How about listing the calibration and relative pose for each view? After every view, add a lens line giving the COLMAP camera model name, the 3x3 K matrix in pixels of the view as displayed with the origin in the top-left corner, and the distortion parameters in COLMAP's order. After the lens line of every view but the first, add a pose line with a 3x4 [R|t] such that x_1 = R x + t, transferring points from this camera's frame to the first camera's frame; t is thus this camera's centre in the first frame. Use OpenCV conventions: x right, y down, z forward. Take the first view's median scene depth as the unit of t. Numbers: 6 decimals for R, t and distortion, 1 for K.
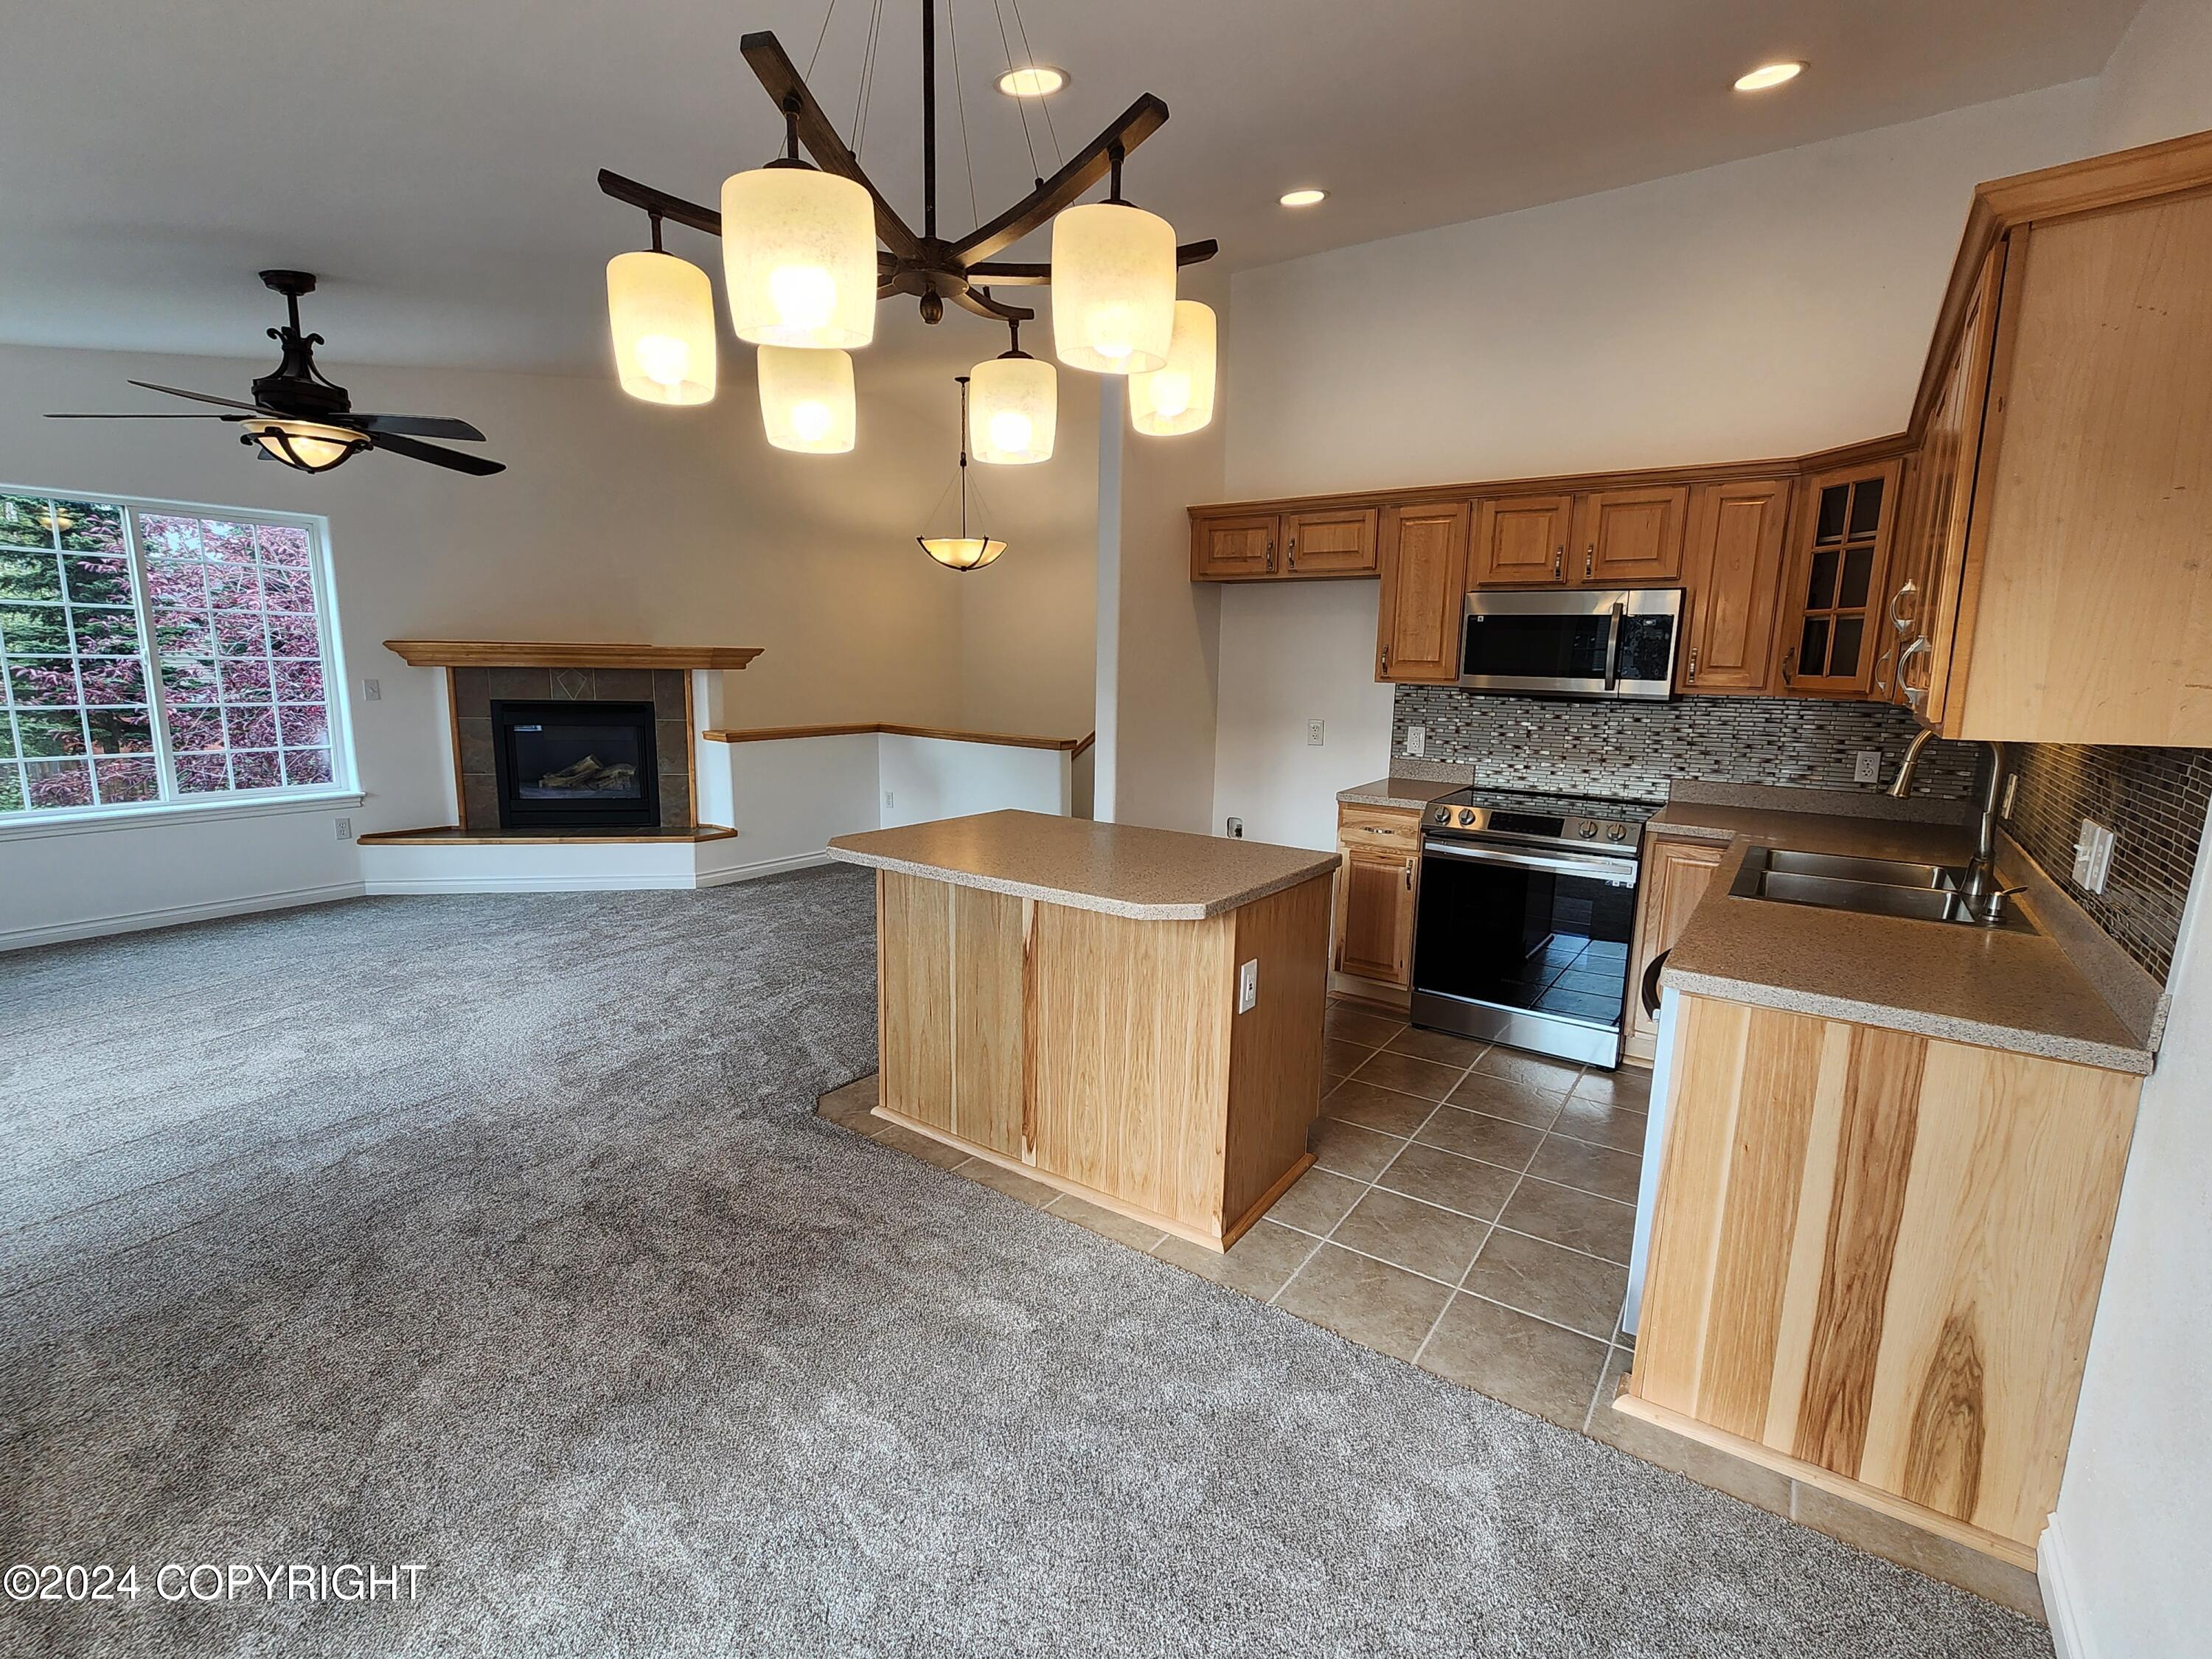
lens RADIAL K [[1004.7, 0, 1102.1], [0, 1004.7, 825.8], [0, 0, 1]] dist [-0.003583, 0.003204]
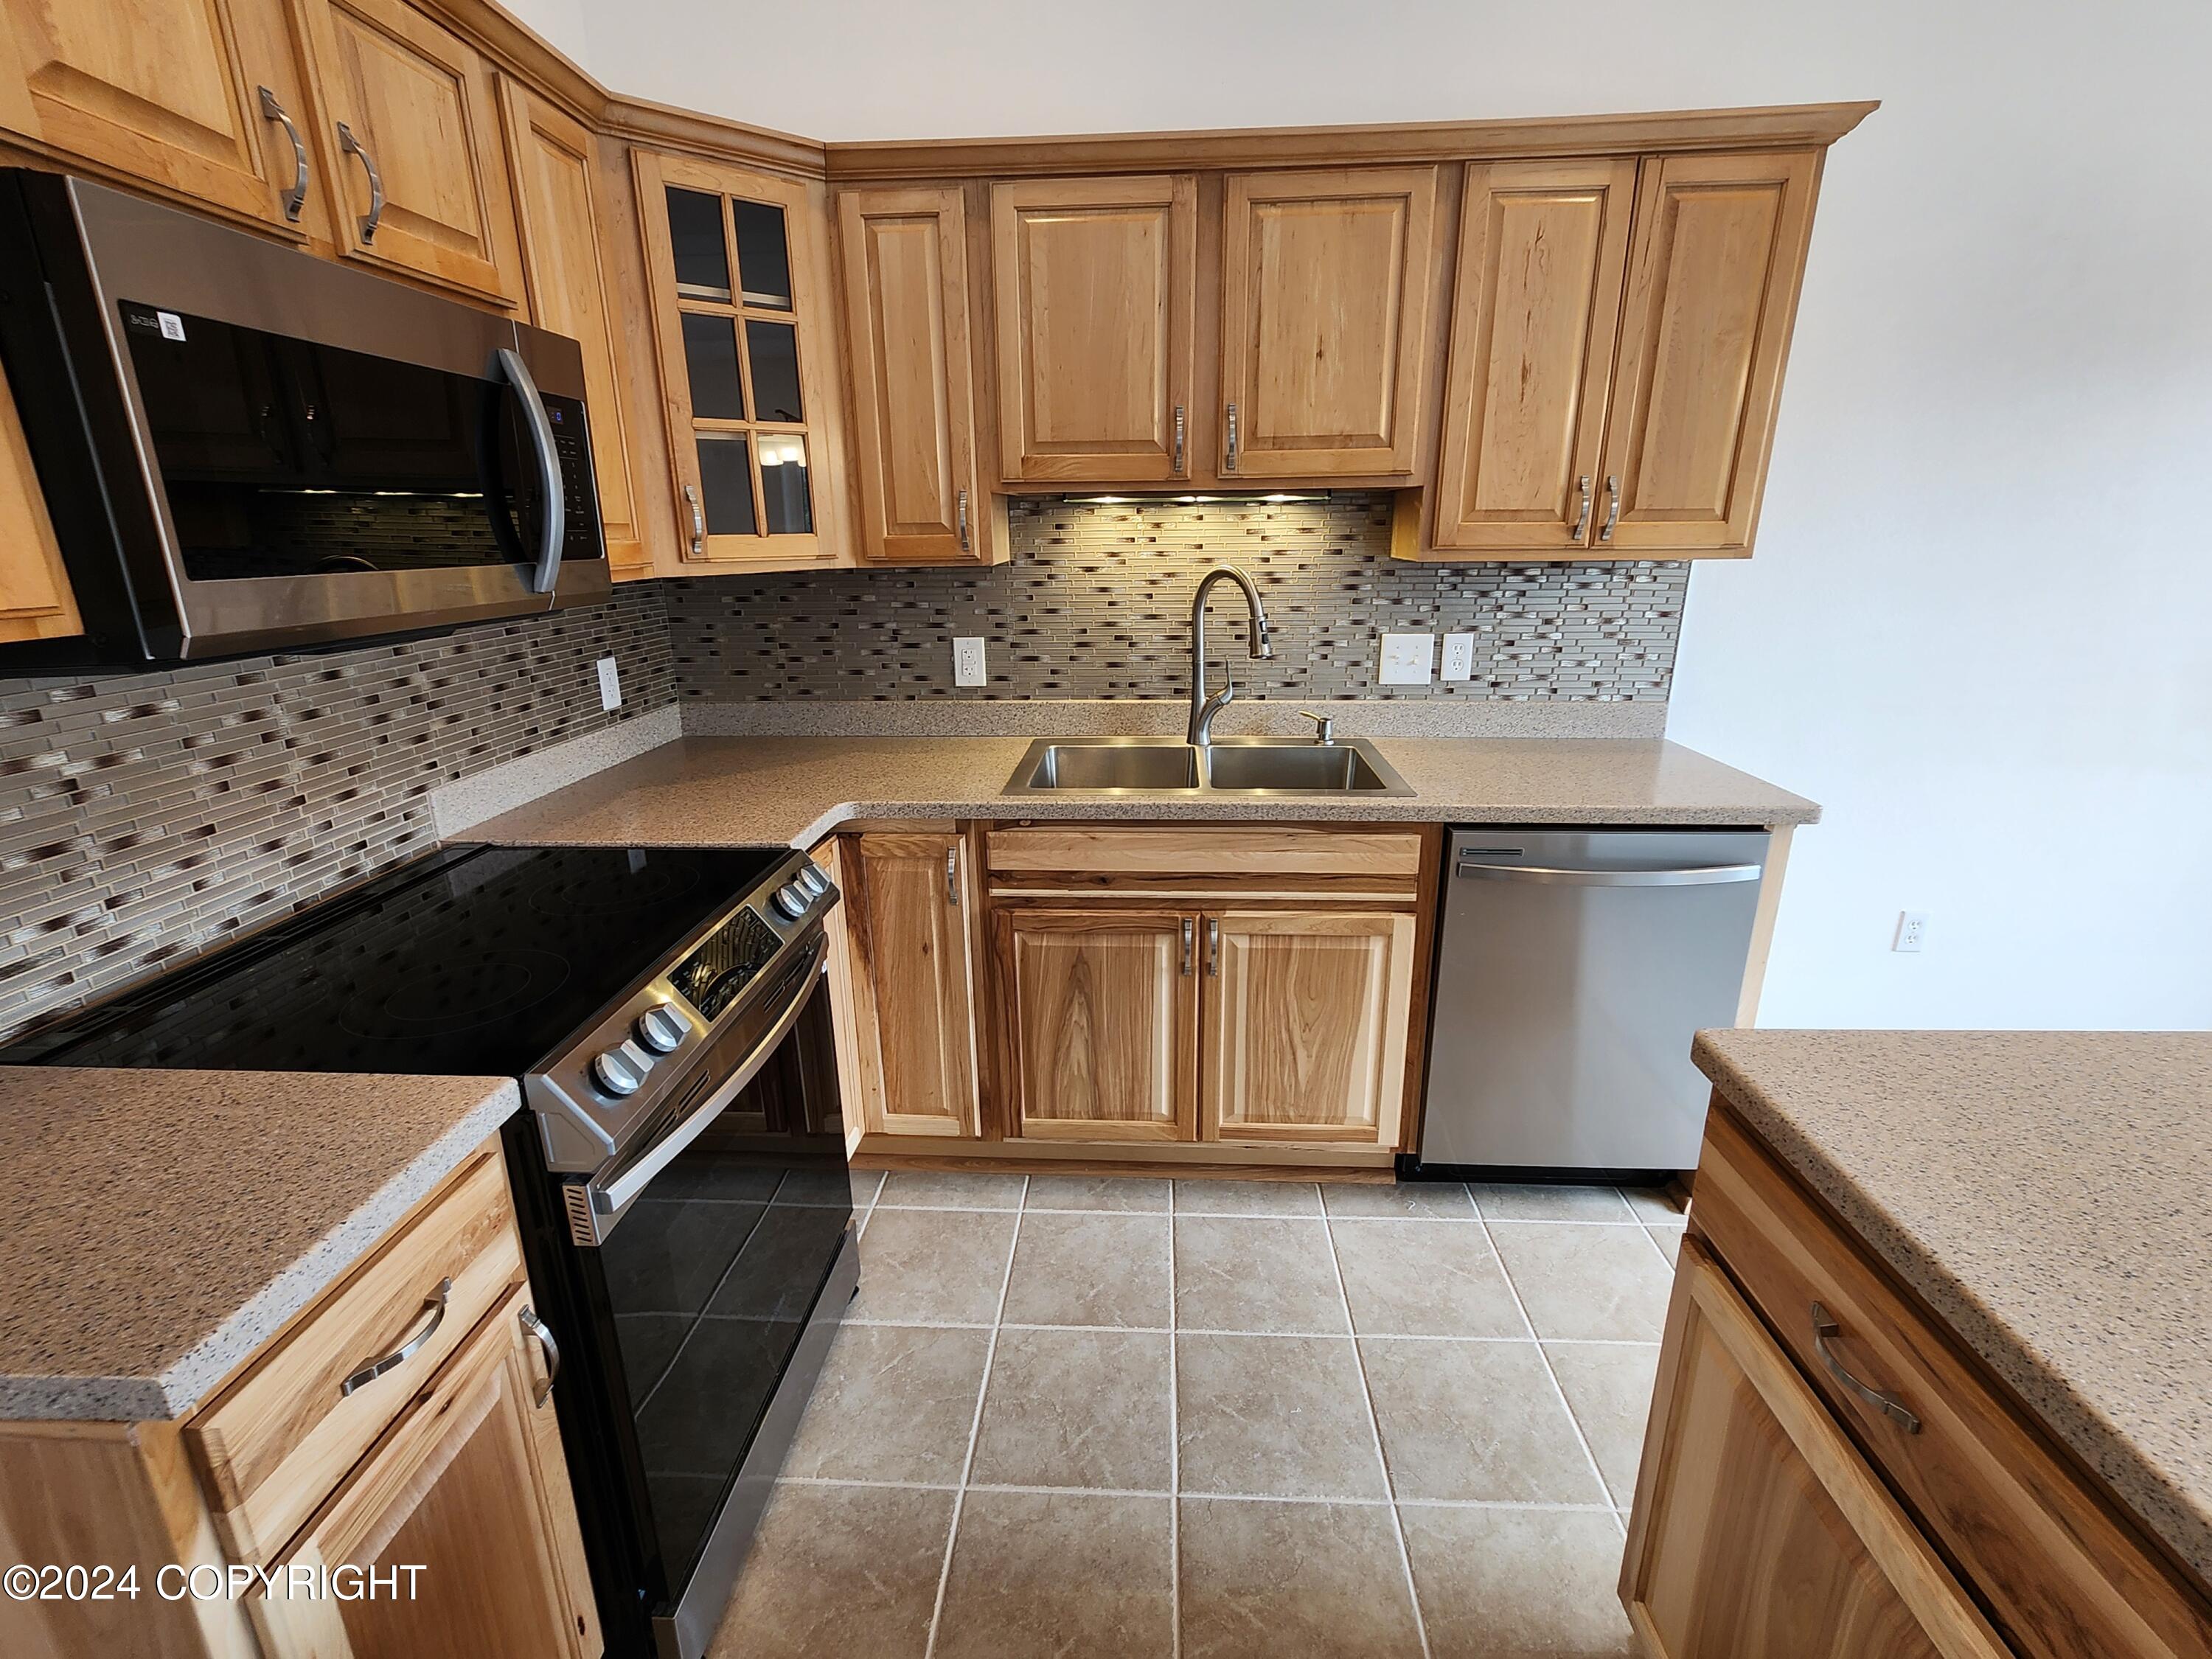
lens RADIAL K [[1004.7, 0, 1101.1], [0, 1004.7, 828.7], [0, 0, 1]] dist [-0.003583, 0.003204]
pose [[-0.530600, -0.253884, 0.808707, 0.039038], [0.149590, 0.911065, 0.384166, -0.121390], [-0.834318, 0.324813, -0.445433, 0.737671]]
